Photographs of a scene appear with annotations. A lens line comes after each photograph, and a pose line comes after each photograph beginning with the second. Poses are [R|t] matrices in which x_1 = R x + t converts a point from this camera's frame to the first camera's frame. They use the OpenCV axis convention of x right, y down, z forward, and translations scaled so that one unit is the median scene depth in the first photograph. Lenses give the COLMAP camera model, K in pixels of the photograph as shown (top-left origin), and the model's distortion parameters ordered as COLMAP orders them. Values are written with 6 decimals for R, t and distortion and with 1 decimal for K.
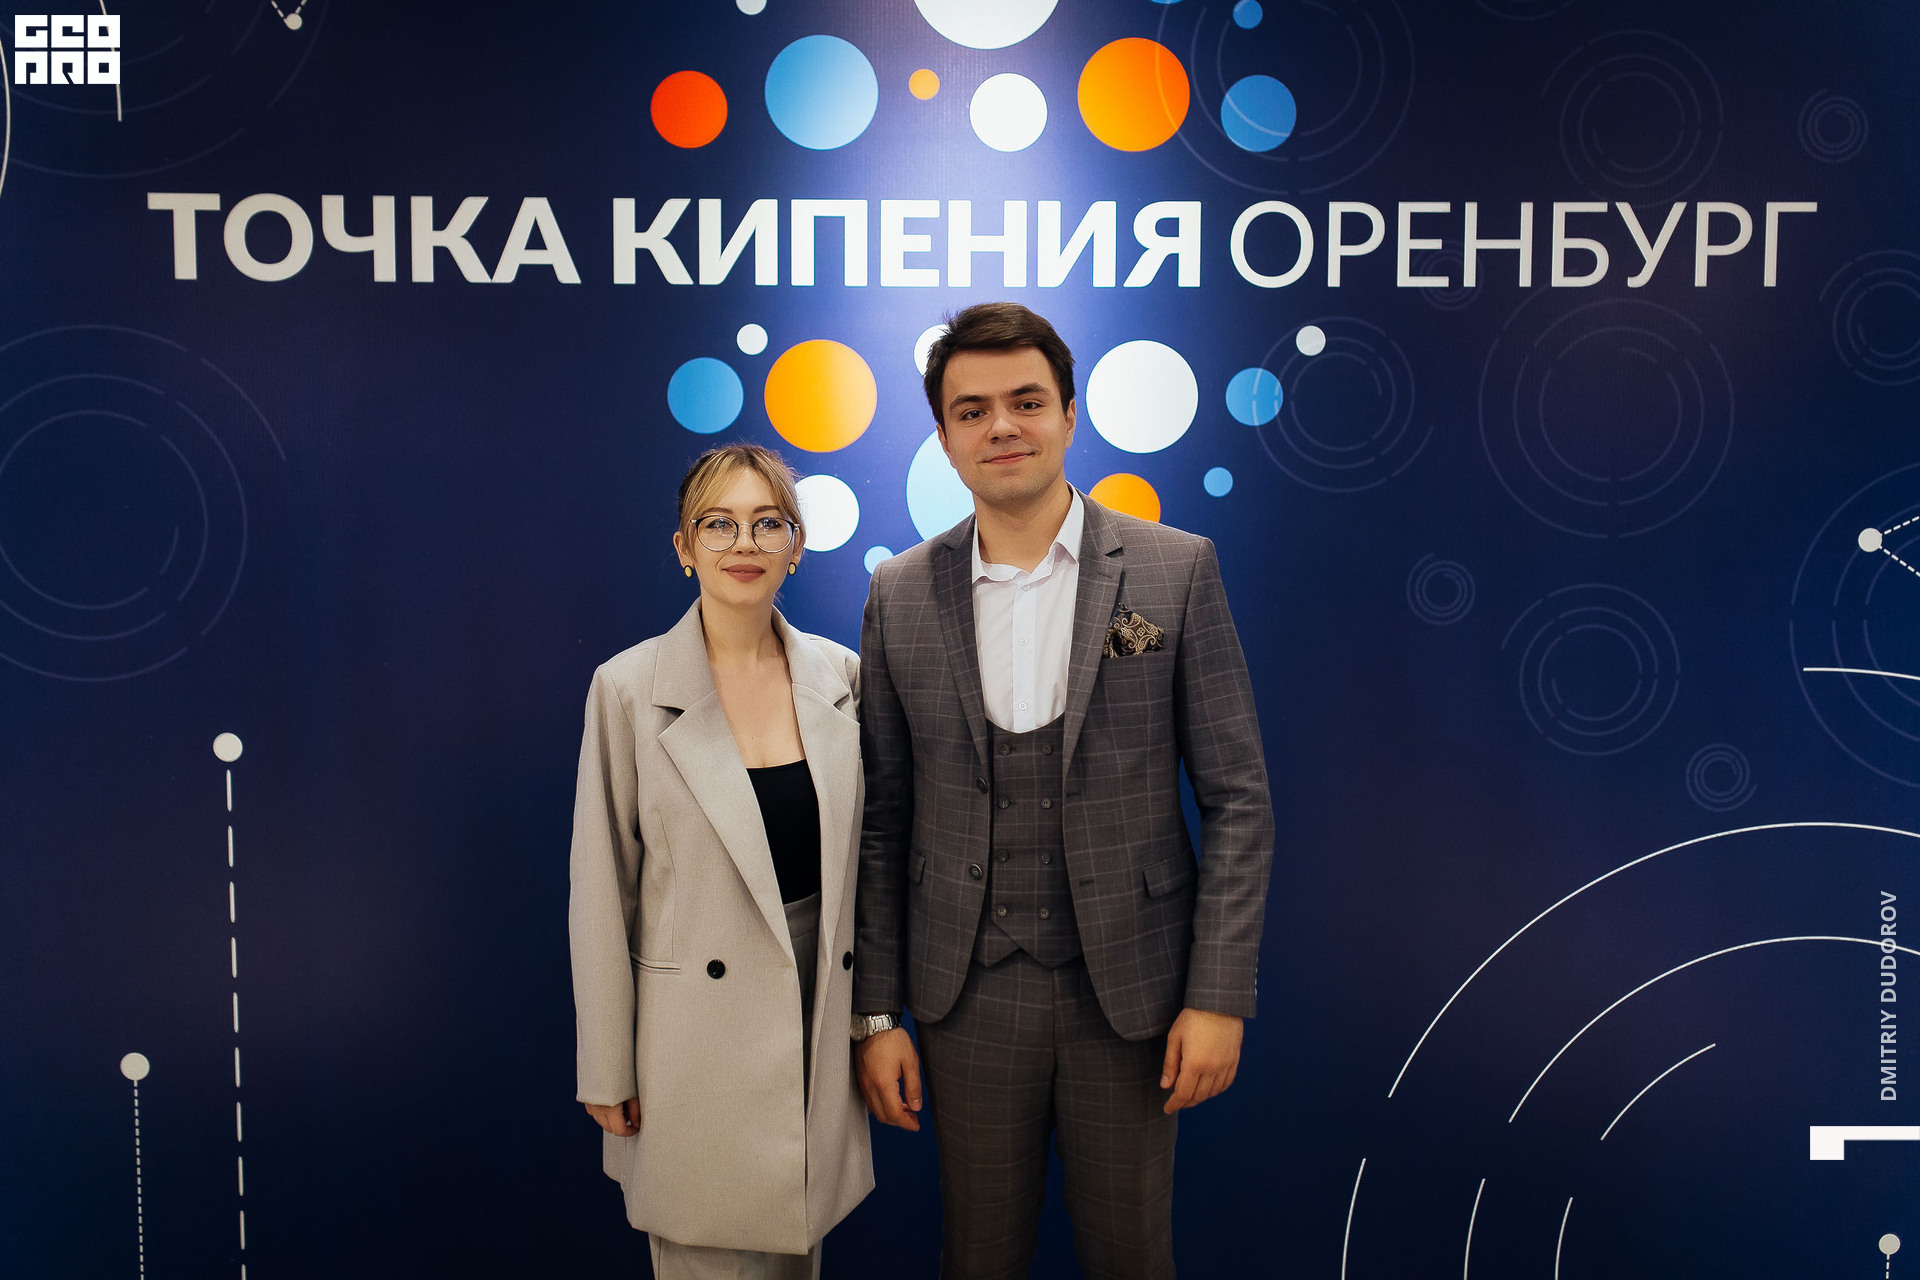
lens RADIAL K [[1820.0, 0, 975.9], [0, 1820.0, 635.5], [0, 0, 1]] dist [0.000625, 0.000000]
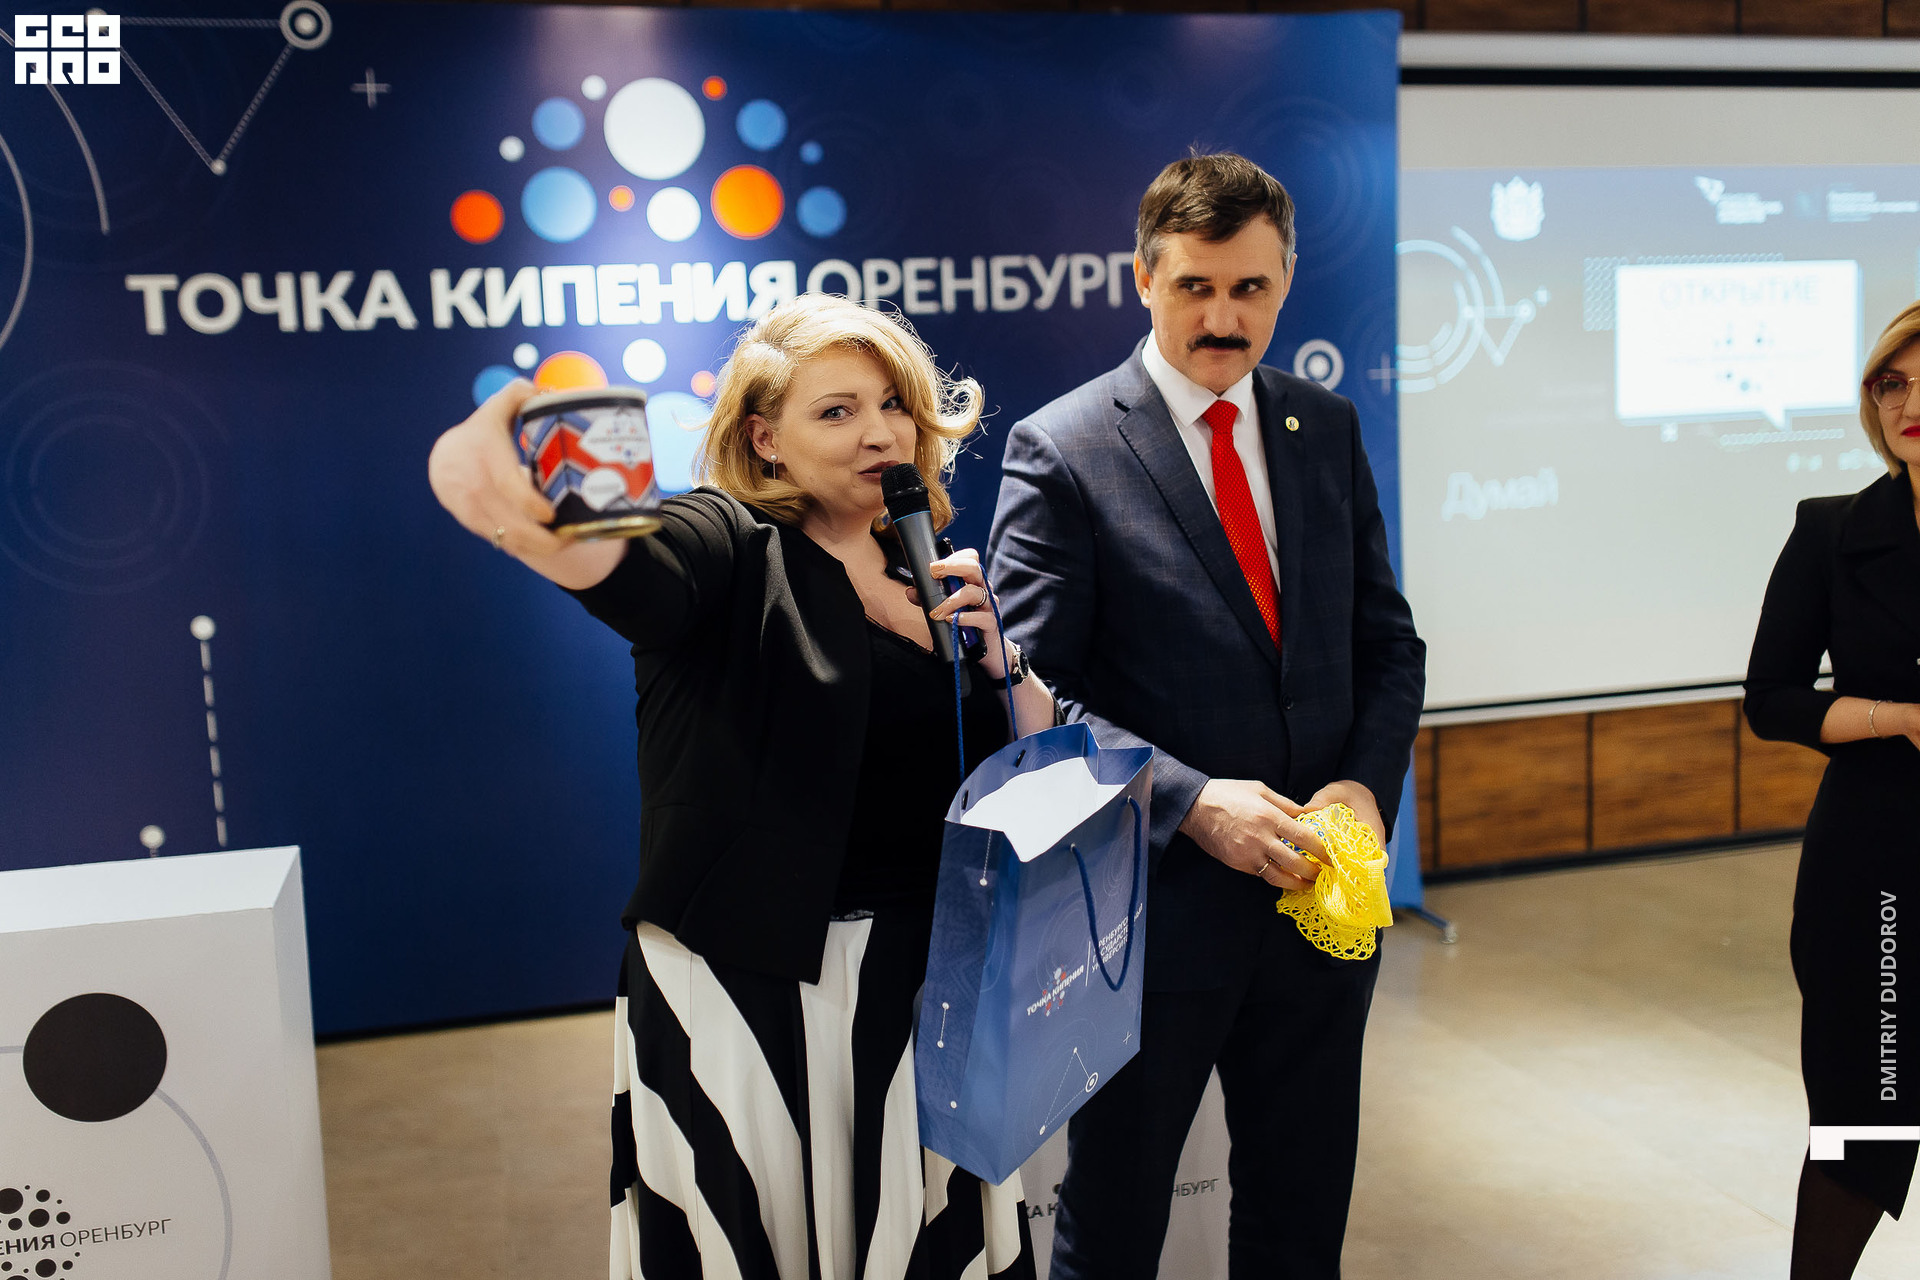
lens RADIAL K [[1820.0, 0, 954.7], [0, 1820.0, 636.3], [0, 0, 1]] dist [0.000625, 0.000000]
pose [[0.970760, -0.072586, 0.228814, -0.141349], [0.064185, 0.996970, 0.043954, 0.041434], [-0.231311, -0.027982, 0.972477, -0.689474]]
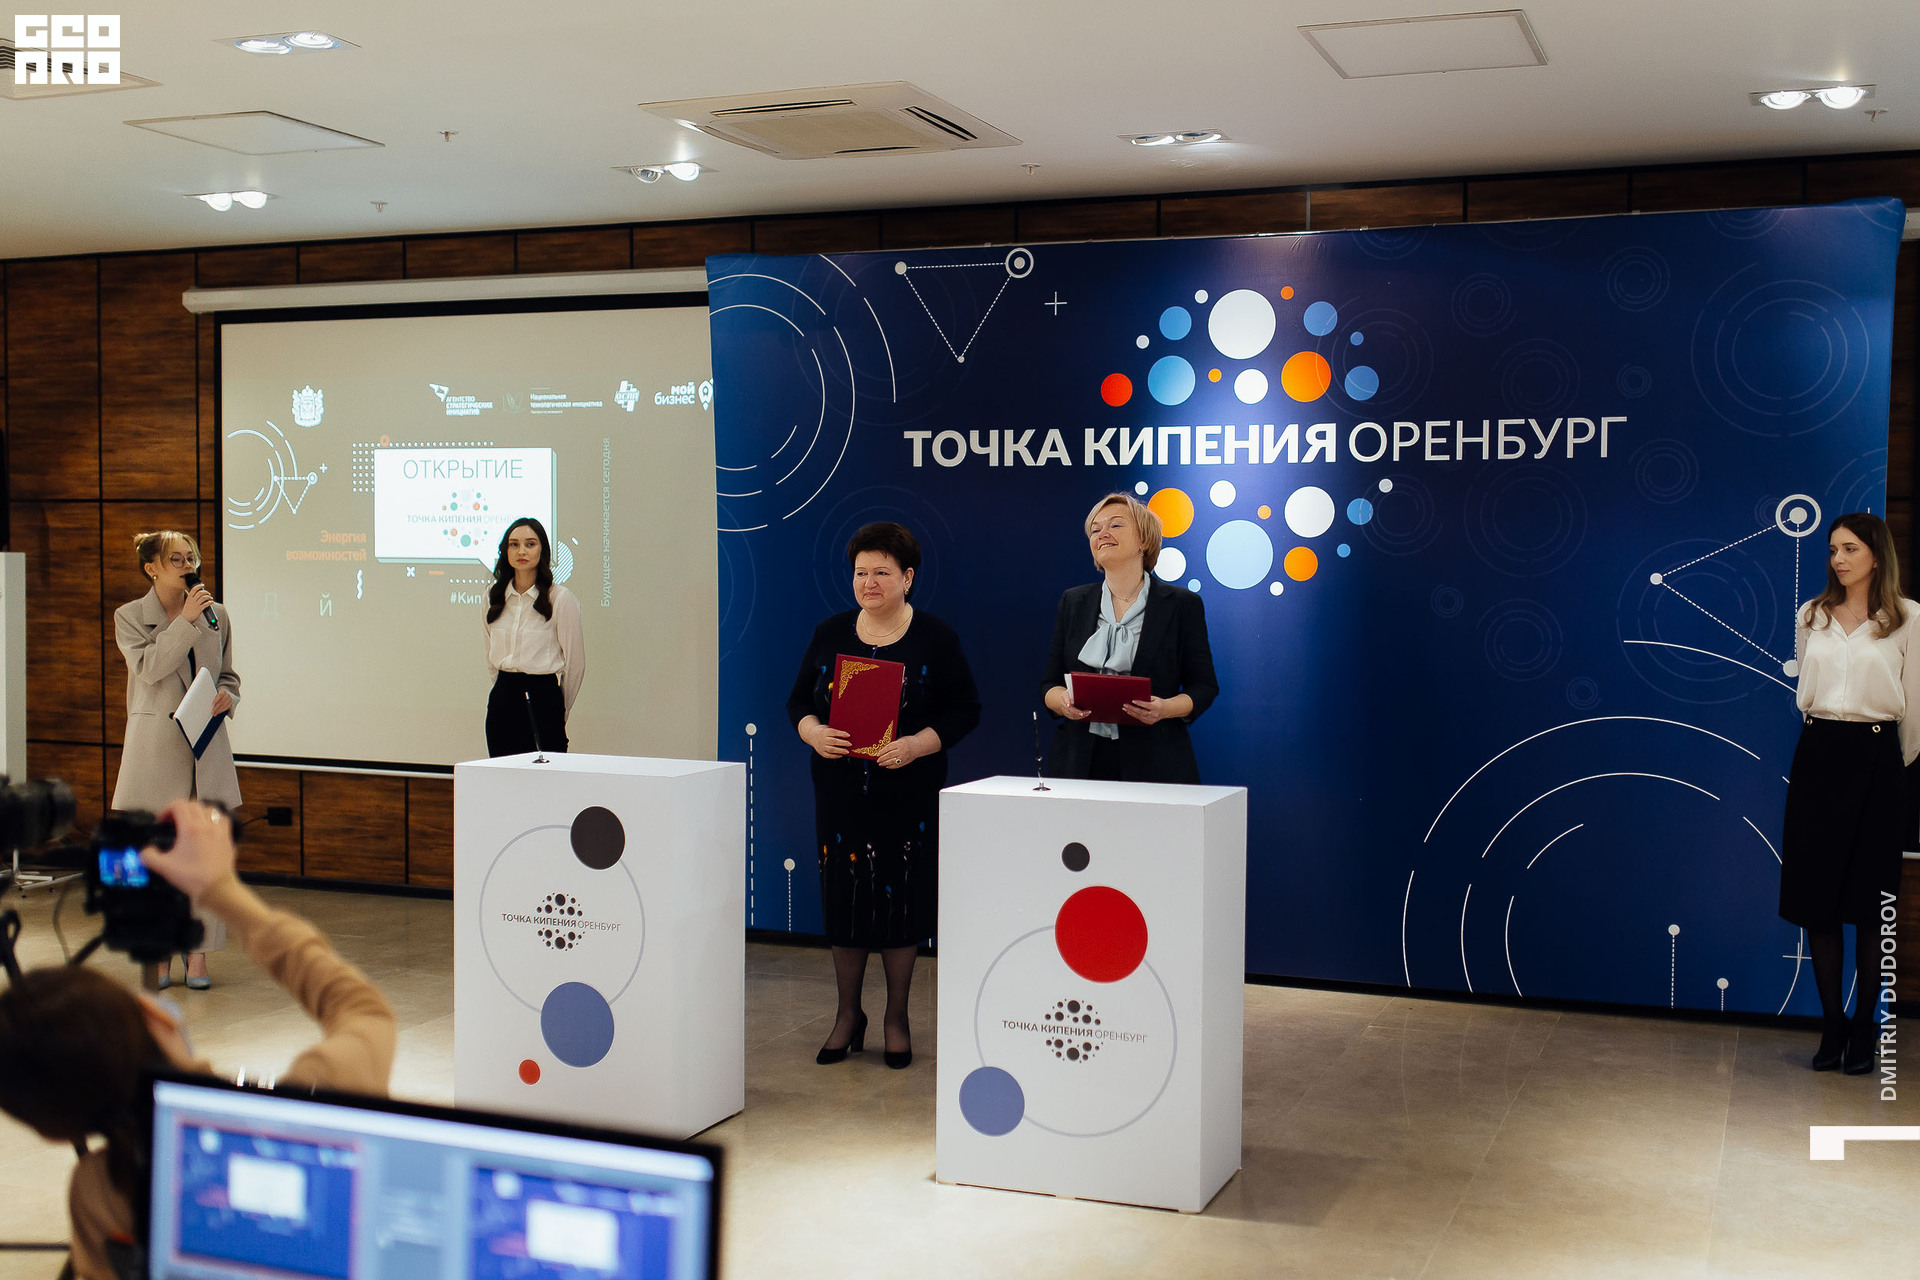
lens RADIAL K [[2029.3, 0, 1072.1], [0, 2029.3, 629.2], [0, 0, 1]] dist [-0.000677, 0.000000]
pose [[0.930741, 0.014400, -0.365396, 0.727767], [-0.026252, 0.999277, -0.027487, 0.085927], [0.364736, 0.035176, 0.930446, -1.391416]]
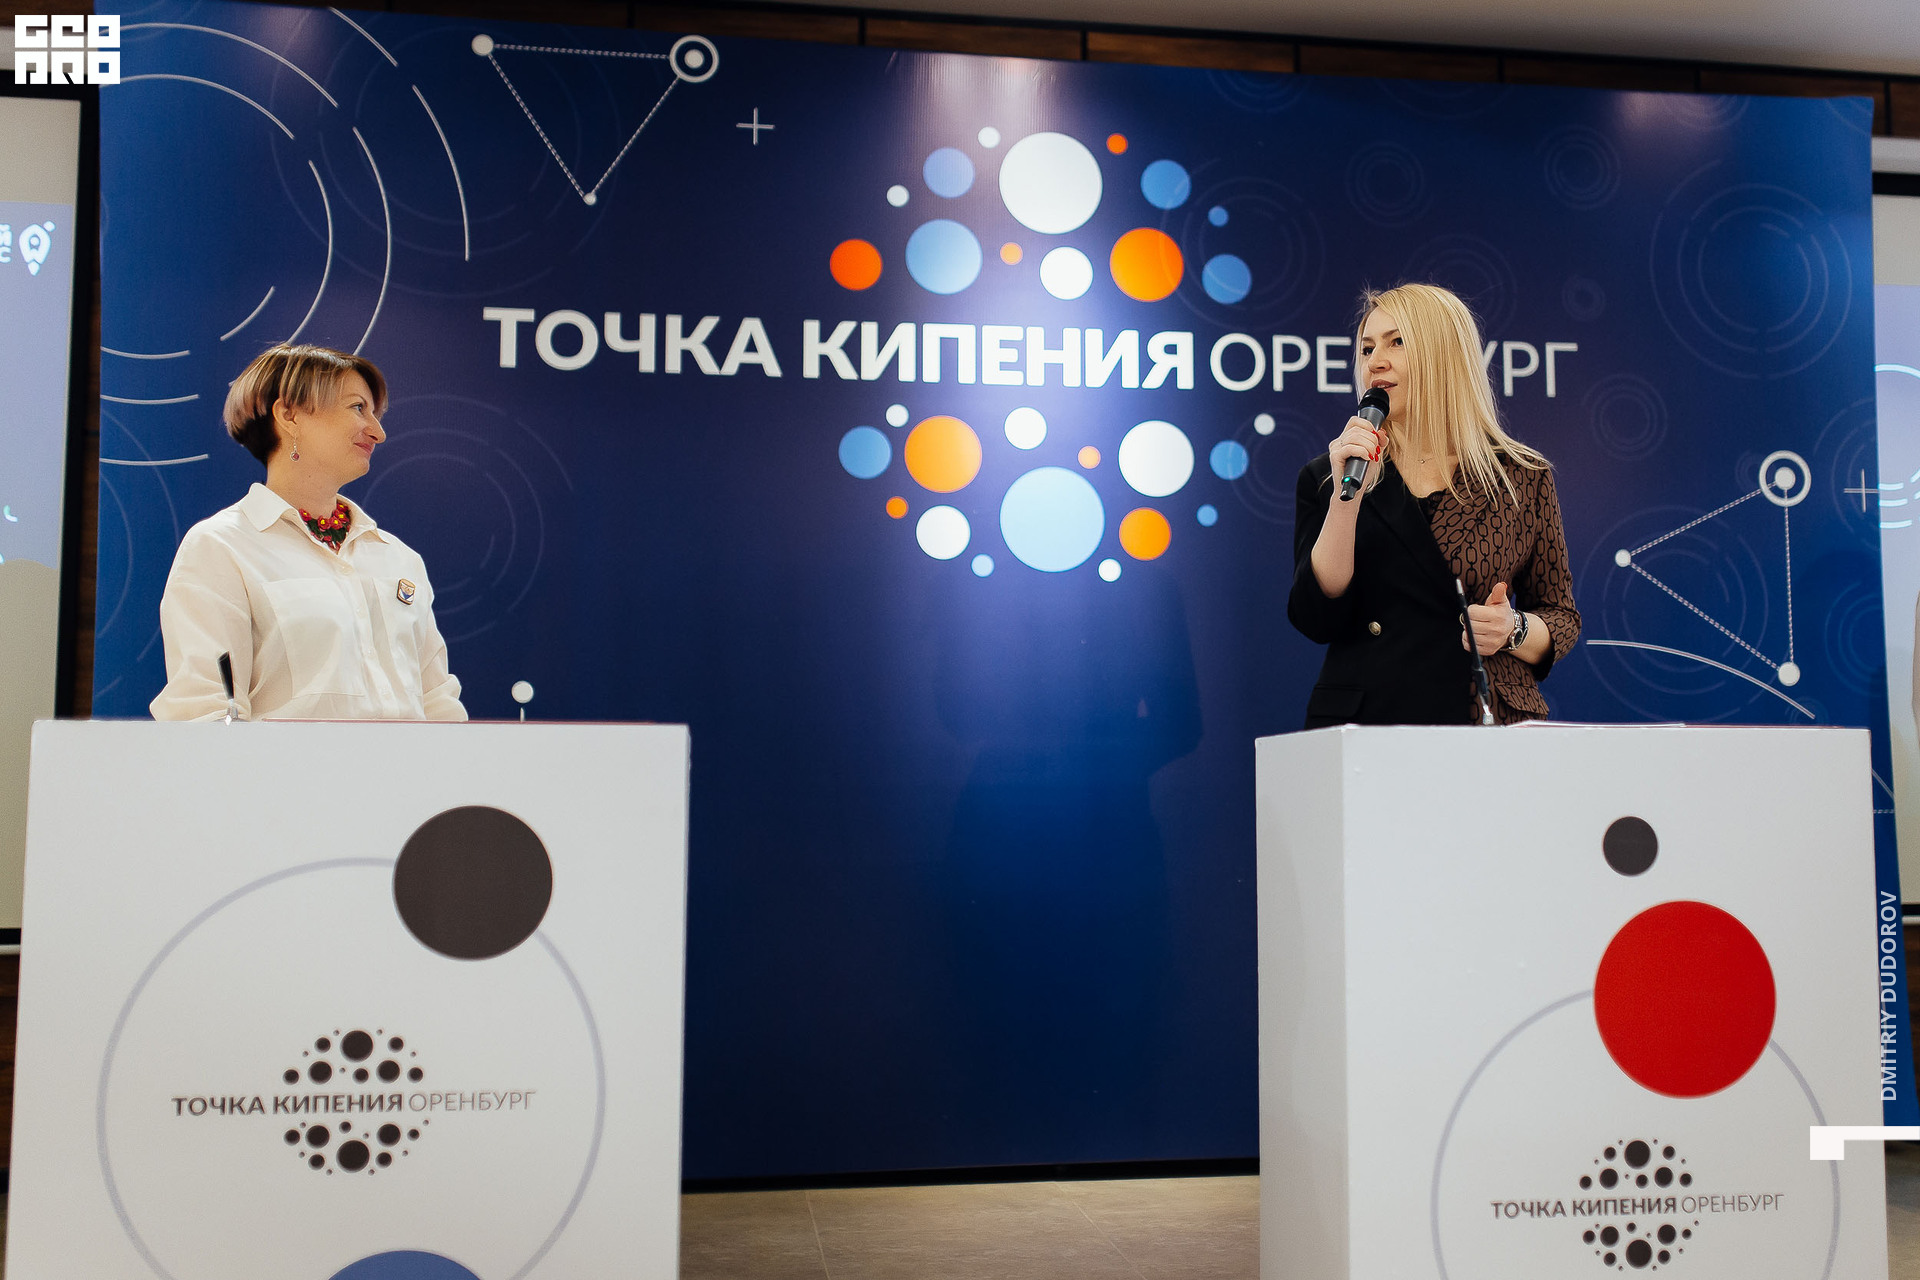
lens RADIAL K [[2071.7, 0, 1092.6], [0, 2071.7, 612.9], [0, 0, 1]] dist [0.000732, 0.000000]
pose [[0.987471, 0.004084, 0.157749, -0.231080], [0.020781, 0.987593, -0.155653, 0.260814], [-0.156427, 0.156981, 0.975135, -0.640949]]
